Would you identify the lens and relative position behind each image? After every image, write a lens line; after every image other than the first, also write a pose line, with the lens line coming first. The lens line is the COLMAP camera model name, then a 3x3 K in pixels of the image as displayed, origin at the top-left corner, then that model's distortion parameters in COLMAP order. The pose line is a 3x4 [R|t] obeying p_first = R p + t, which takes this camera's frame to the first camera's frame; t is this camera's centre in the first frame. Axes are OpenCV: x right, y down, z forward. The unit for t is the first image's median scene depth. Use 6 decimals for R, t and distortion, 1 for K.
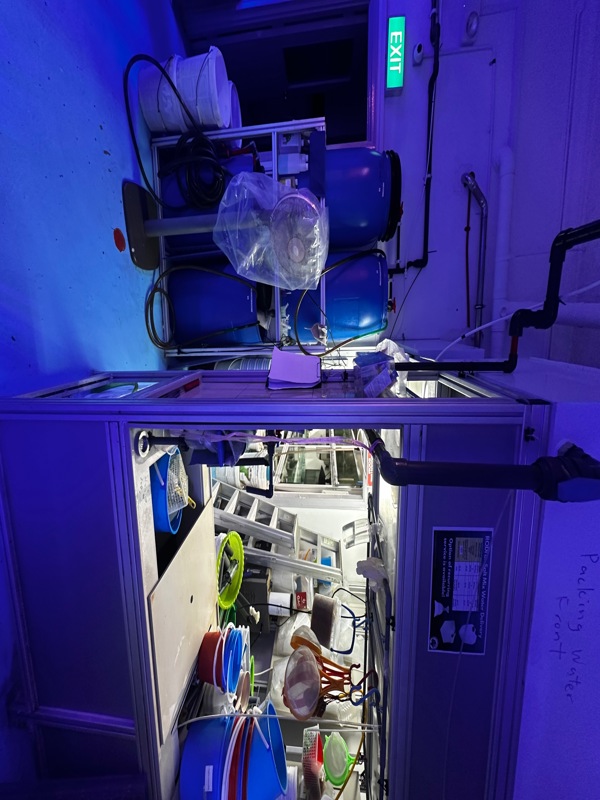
lens RADIAL K [[426.3, 0, 299.4], [0, 426.3, 399.3], [0, 0, 1]] dist [-0.003762, -0.000479]
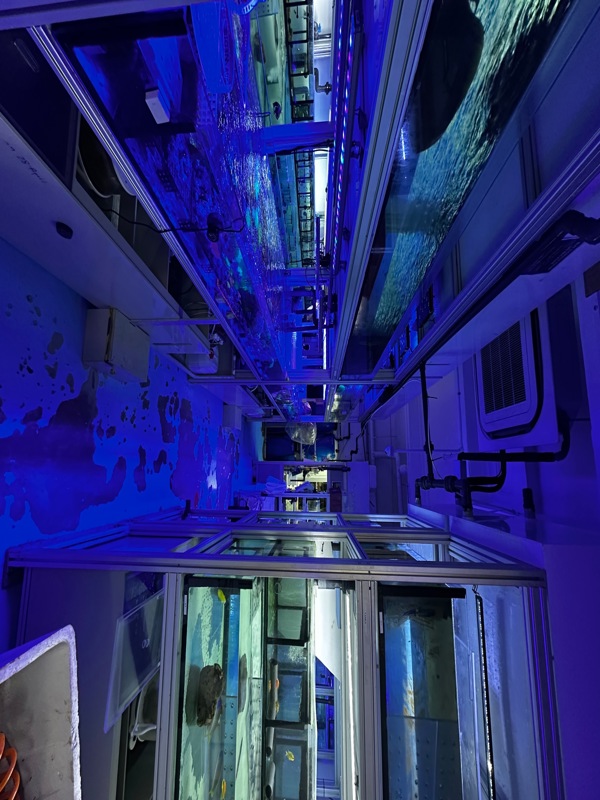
lens RADIAL K [[426.3, 0, 300.7], [0, 426.3, 398.6], [0, 0, 1]] dist [-0.003762, -0.000479]
pose [[0.998810, 0.038811, -0.029522, 0.024410], [-0.046688, 0.935854, -0.349282, 0.592319], [0.014072, 0.350244, 0.936553, -2.320279]]
